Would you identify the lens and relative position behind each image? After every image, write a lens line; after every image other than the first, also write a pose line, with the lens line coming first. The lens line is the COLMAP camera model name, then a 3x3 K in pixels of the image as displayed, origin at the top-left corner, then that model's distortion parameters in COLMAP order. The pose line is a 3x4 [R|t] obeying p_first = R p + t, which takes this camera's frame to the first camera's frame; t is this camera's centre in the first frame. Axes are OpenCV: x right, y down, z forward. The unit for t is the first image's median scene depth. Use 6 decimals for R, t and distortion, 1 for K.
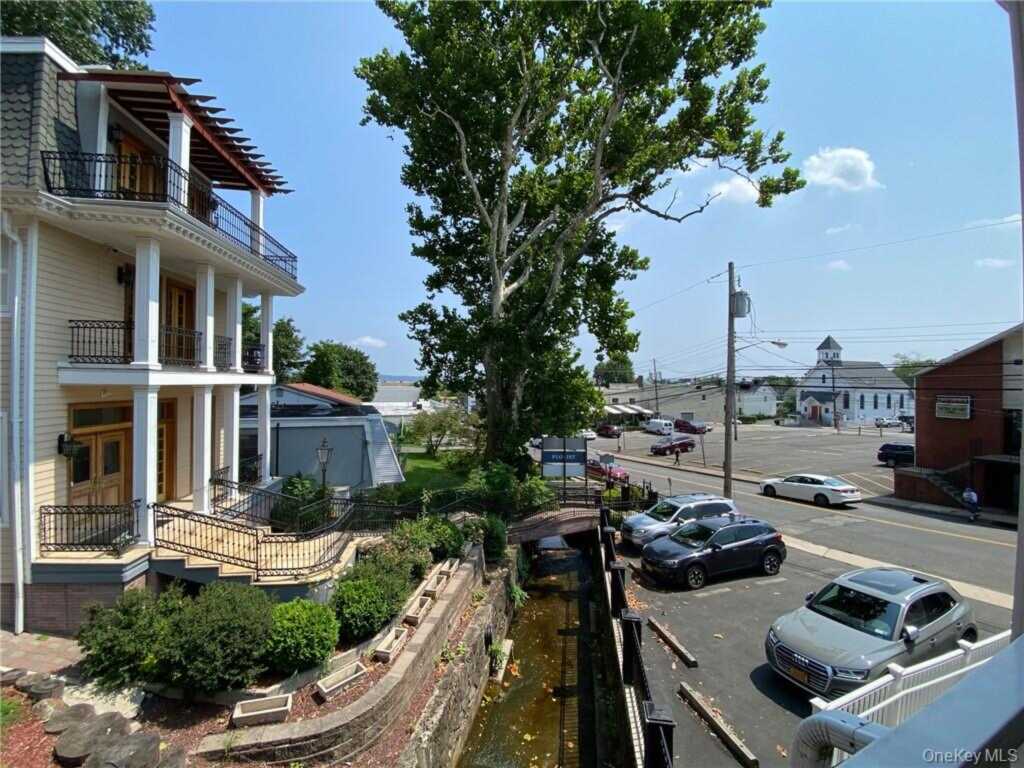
lens RADIAL K [[410.8, 0, 509.6], [0, 410.8, 379.8], [0, 0, 1]] dist [0.038416, -0.027919]
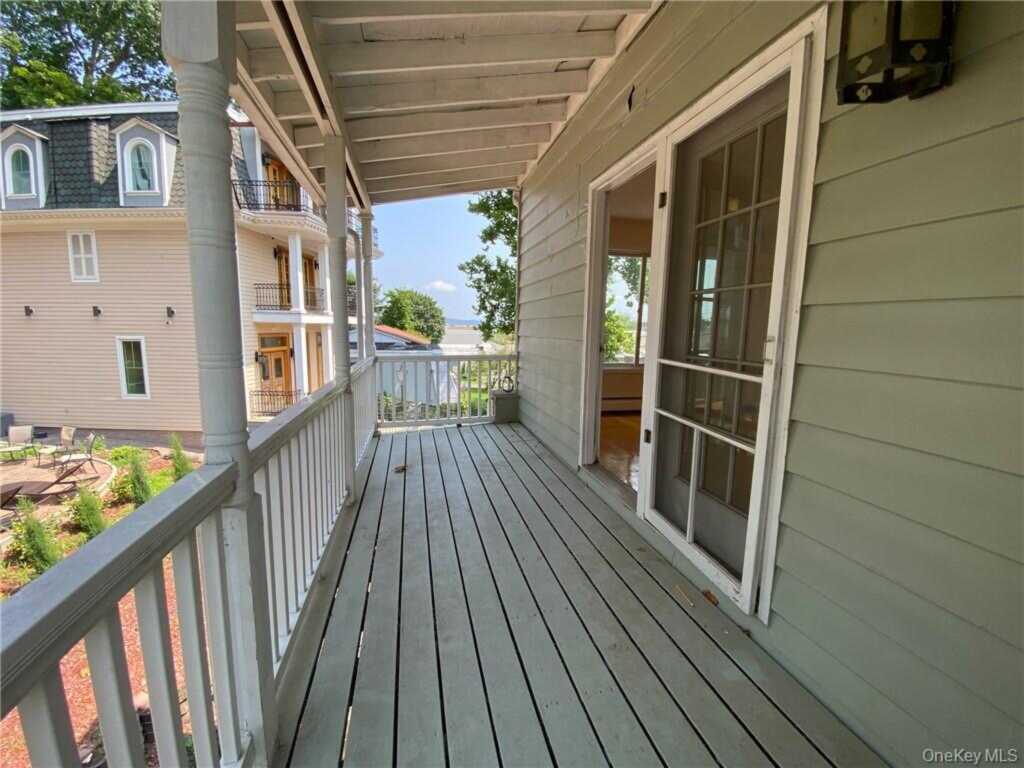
lens RADIAL K [[410.8, 0, 509.6], [0, 410.8, 379.8], [0, 0, 1]] dist [0.038416, -0.027919]
pose [[0.986907, 0.025755, -0.159222, 0.063557], [-0.004290, 0.991011, 0.133709, 0.003473], [0.161234, -0.131276, 0.978146, -0.142724]]
